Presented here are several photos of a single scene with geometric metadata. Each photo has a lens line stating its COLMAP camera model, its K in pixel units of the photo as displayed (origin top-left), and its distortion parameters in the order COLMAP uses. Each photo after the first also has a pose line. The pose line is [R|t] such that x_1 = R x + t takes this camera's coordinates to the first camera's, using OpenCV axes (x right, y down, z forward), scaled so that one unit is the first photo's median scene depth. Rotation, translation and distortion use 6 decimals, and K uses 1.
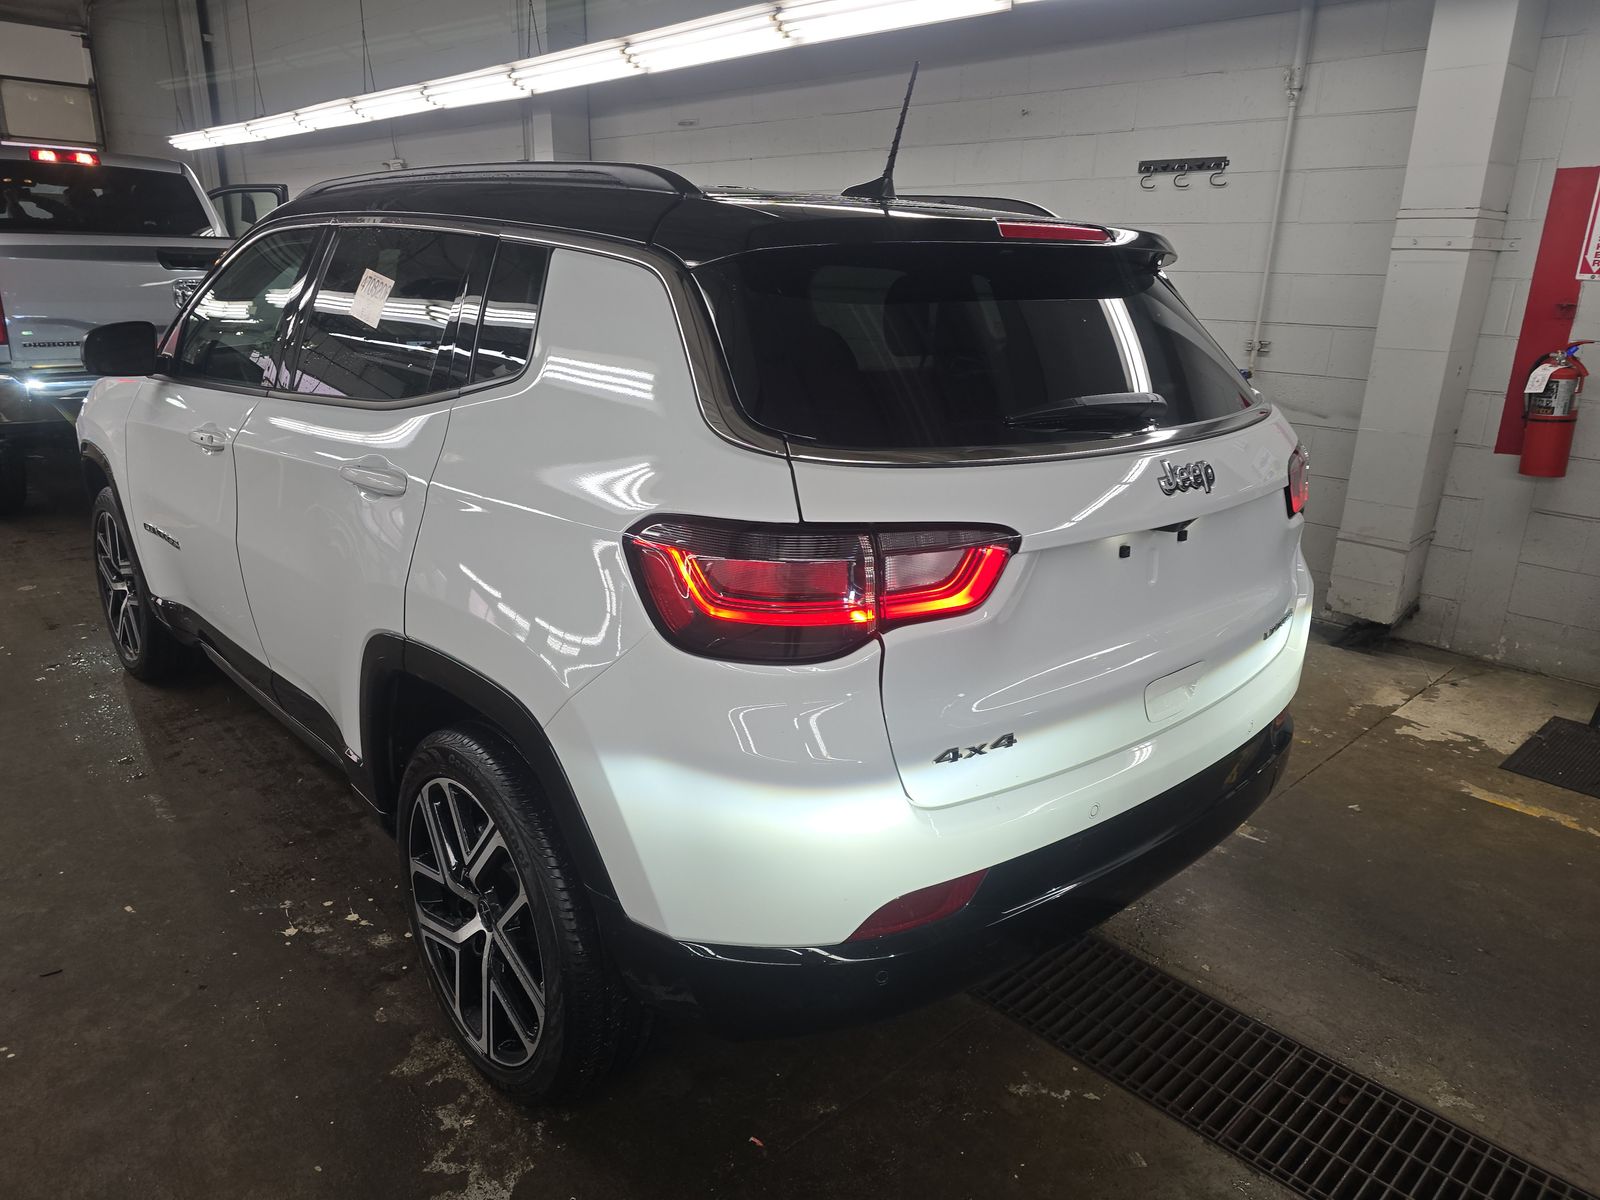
lens RADIAL K [[1087.2, 0, 798.7], [0, 1087.2, 599.4], [0, 0, 1]] dist [0.037417, -0.030385]
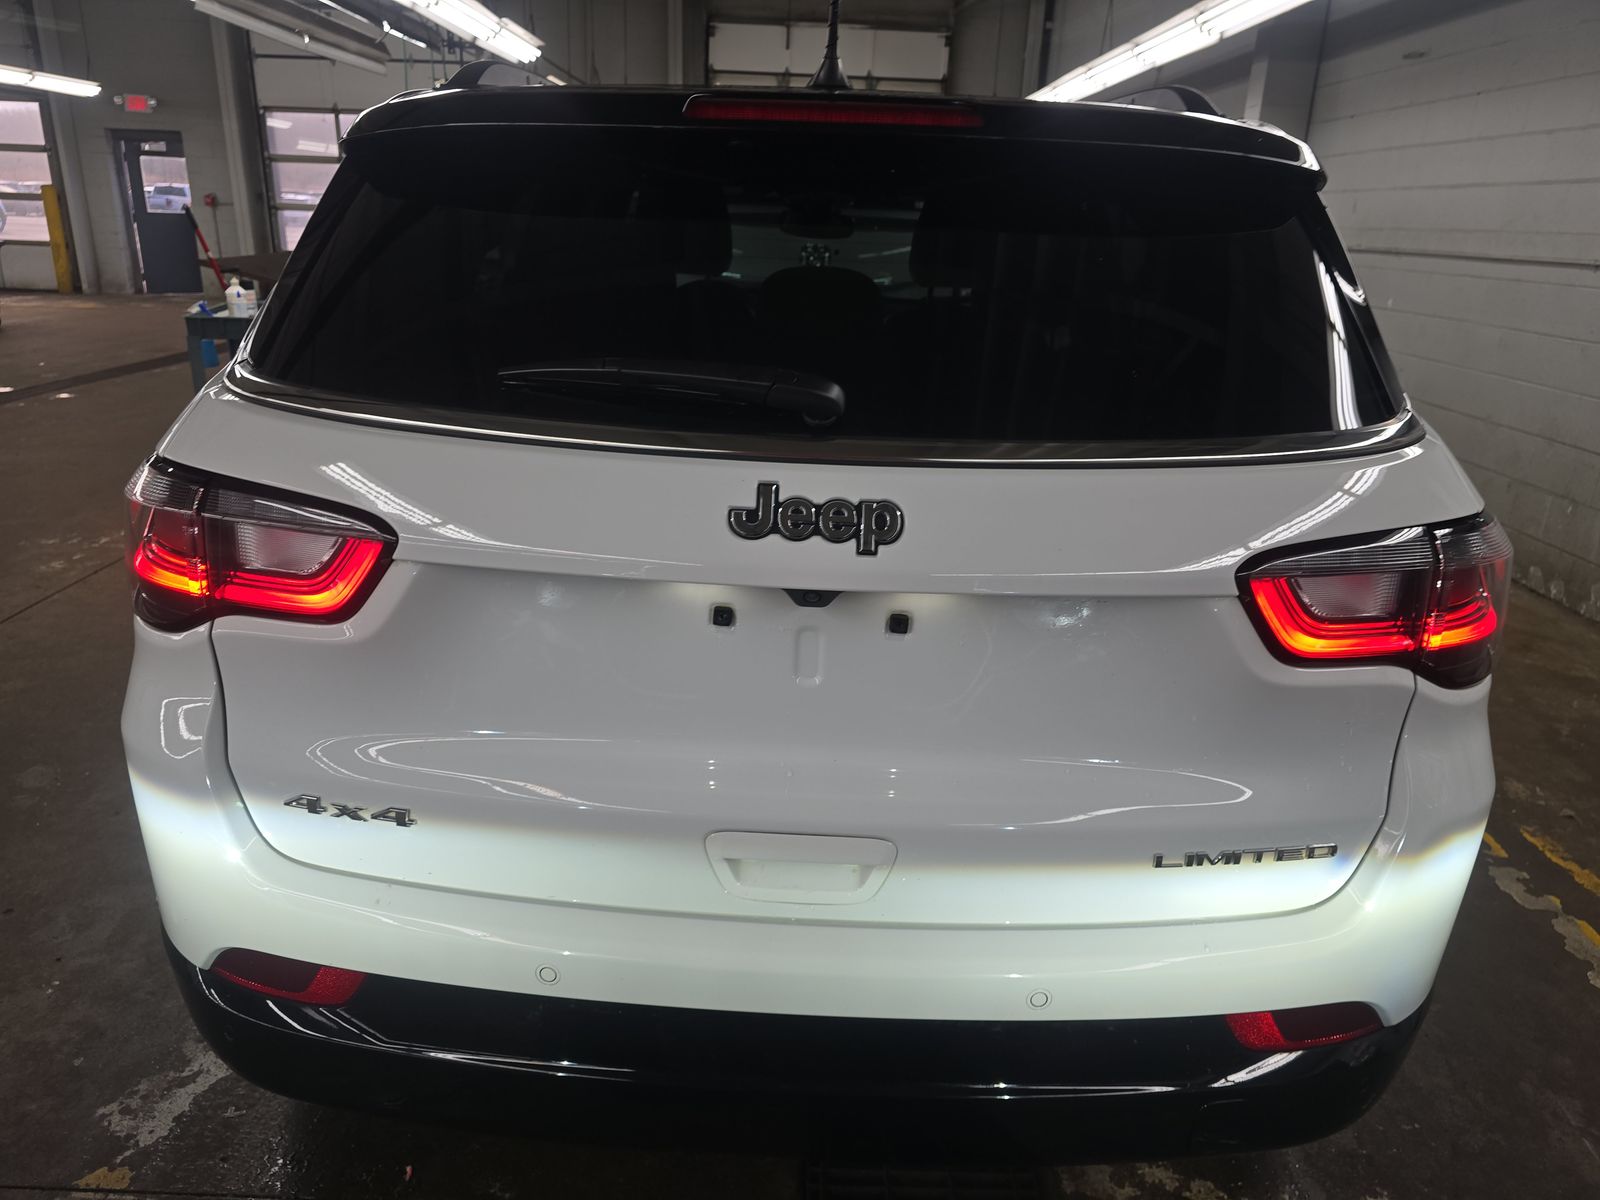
lens RADIAL K [[1087.2, 0, 792.1], [0, 1087.2, 602.4], [0, 0, 1]] dist [0.037417, -0.030385]
pose [[0.722204, 0.229575, -0.652470, 0.733339], [-0.220314, 0.970531, 0.097627, -0.121282], [0.655655, 0.073241, 0.751500, 0.555883]]
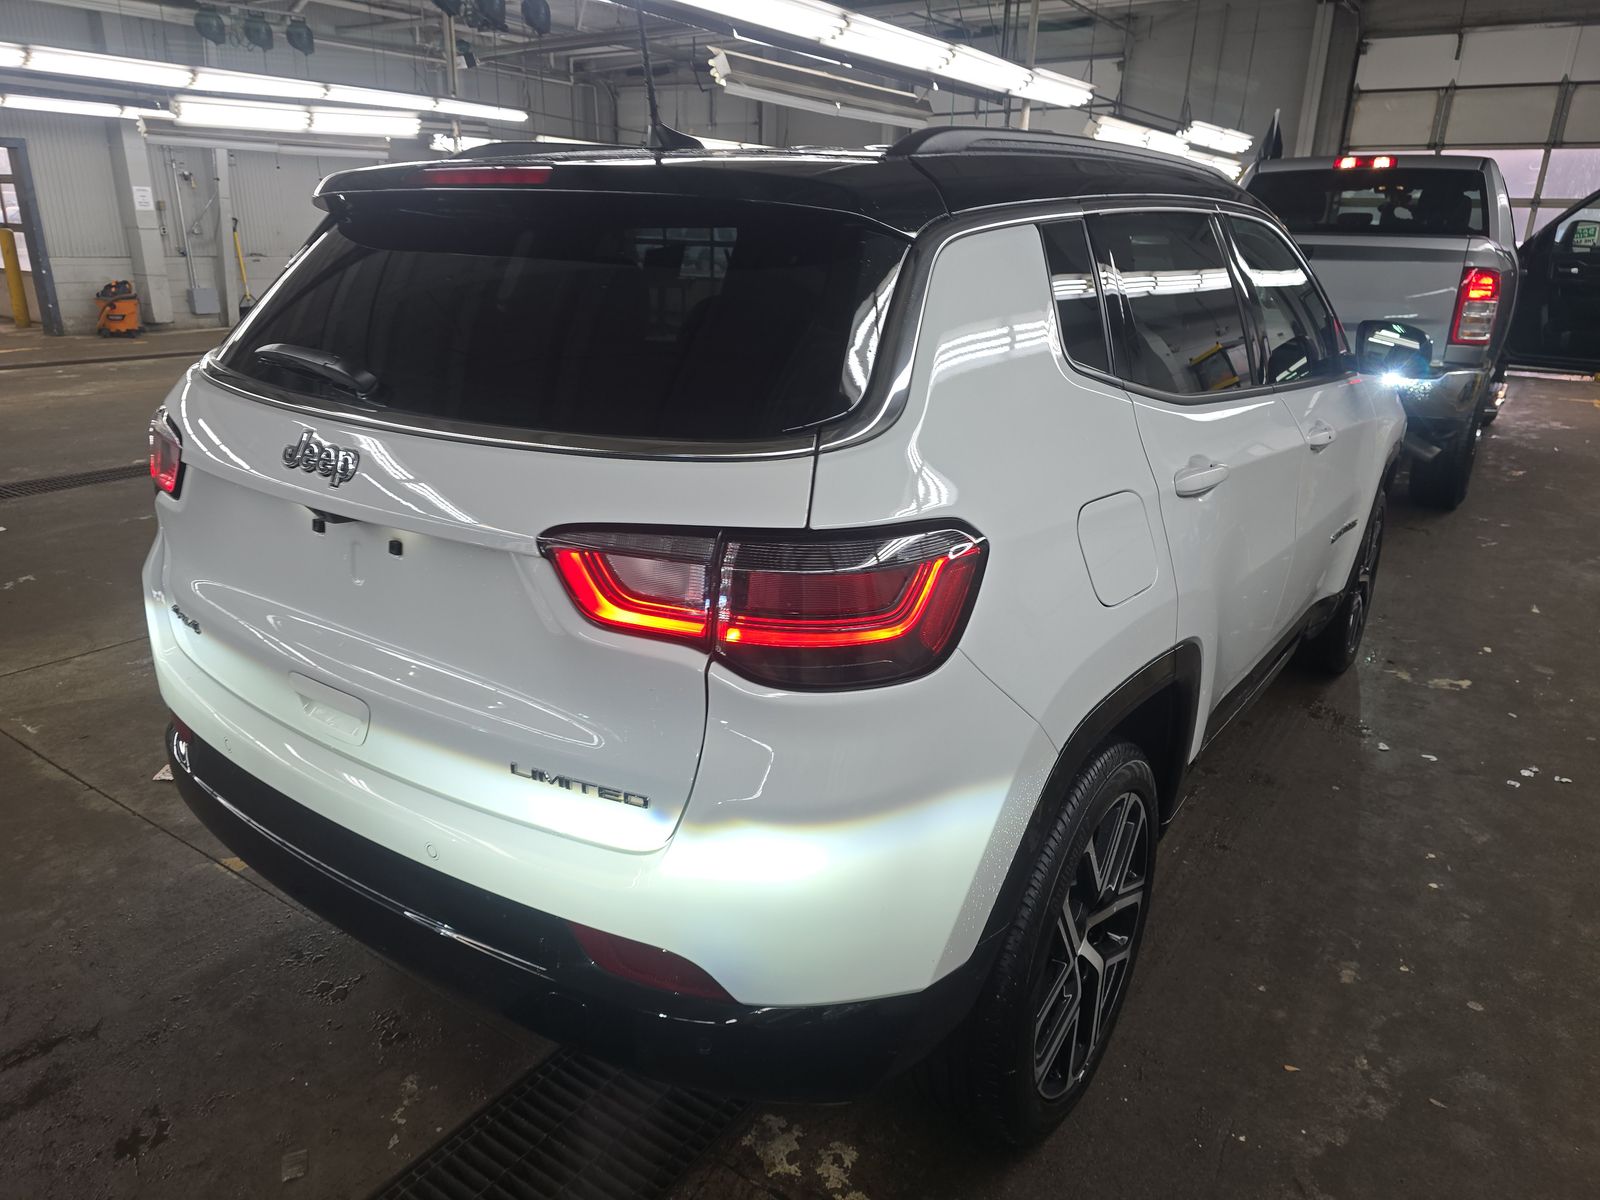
lens RADIAL K [[1087.2, 0, 790.7], [0, 1087.2, 600.5], [0, 0, 1]] dist [0.037417, -0.030385]
pose [[0.216359, 0.291368, -0.931823, 1.233356], [-0.304002, 0.927087, 0.219301, -0.299879], [0.927778, 0.235828, 0.289160, 1.105216]]
